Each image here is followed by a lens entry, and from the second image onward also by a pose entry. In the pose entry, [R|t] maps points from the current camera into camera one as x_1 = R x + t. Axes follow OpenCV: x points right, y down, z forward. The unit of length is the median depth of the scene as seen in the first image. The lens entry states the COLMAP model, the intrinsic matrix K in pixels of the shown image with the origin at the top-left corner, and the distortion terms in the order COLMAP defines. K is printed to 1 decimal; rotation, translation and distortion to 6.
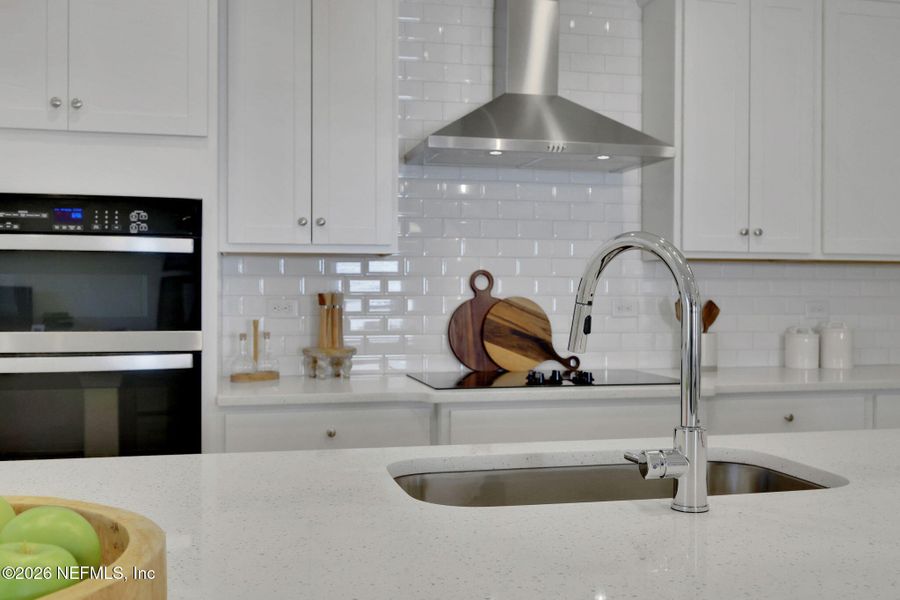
lens RADIAL K [[902.1, 0, 465.4], [0, 902.1, 299.0], [0, 0, 1]] dist [-0.001557, -0.003350]
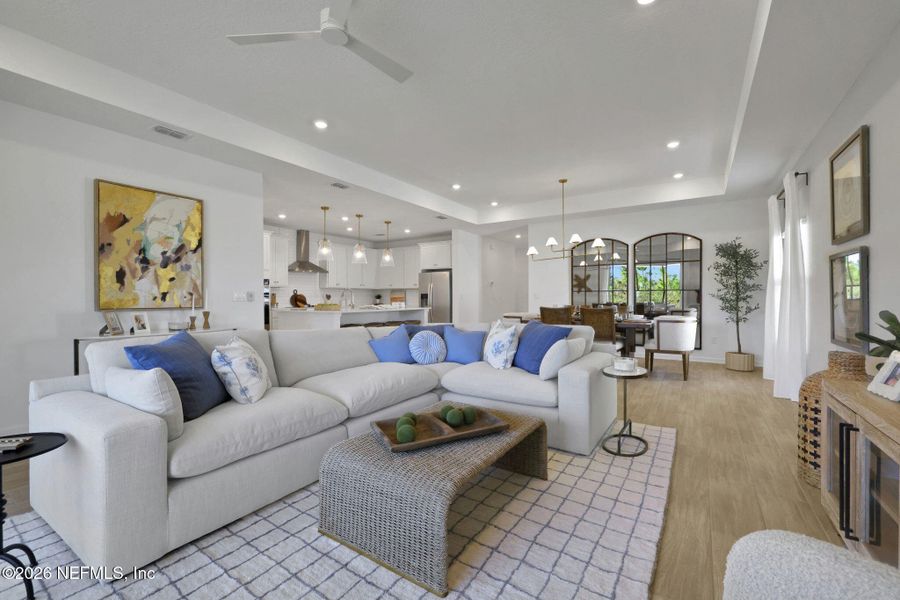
lens RADIAL K [[377.1, 0, 450.0], [0, 377.1, 300.0], [0, 0, 1]] dist [0.000383, 0.000076]
pose [[0.723382, -0.010676, 0.690365, -0.972326], [0.008031, 0.999943, 0.007048, 0.027306], [-0.690401, 0.000445, 0.723427, -1.519345]]
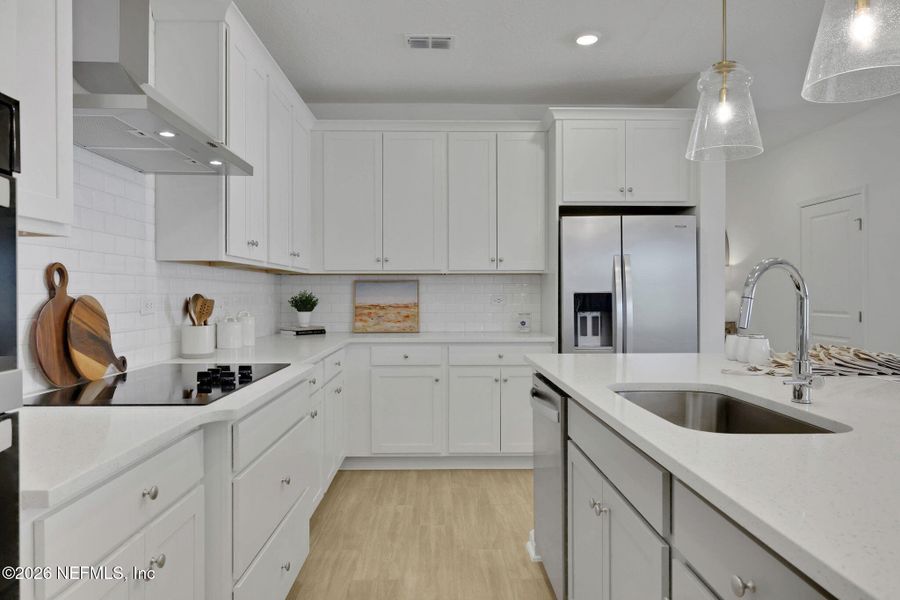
lens RADIAL K [[587.4, 0, 450.4], [0, 587.4, 296.8], [0, 0, 1]] dist [-0.000546, 0.000381]
pose [[0.221934, -0.009241, 0.975018, -0.424718], [0.007029, 0.999944, 0.007878, -0.002809], [-0.975036, 0.005105, 0.221987, 0.540880]]
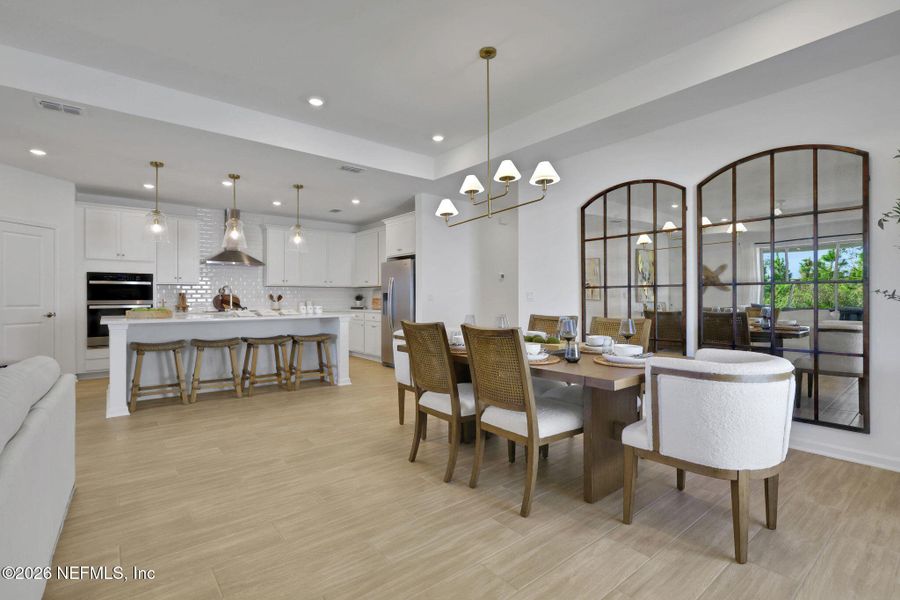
lens RADIAL K [[413.1, 0, 455.5], [0, 413.1, 299.7], [0, 0, 1]] dist [0.000273, 0.000095]
pose [[0.898642, -0.006561, 0.438634, 0.164003], [0.006272, 0.999978, 0.002108, 0.029745], [-0.438638, 0.000857, 0.898664, -1.395067]]
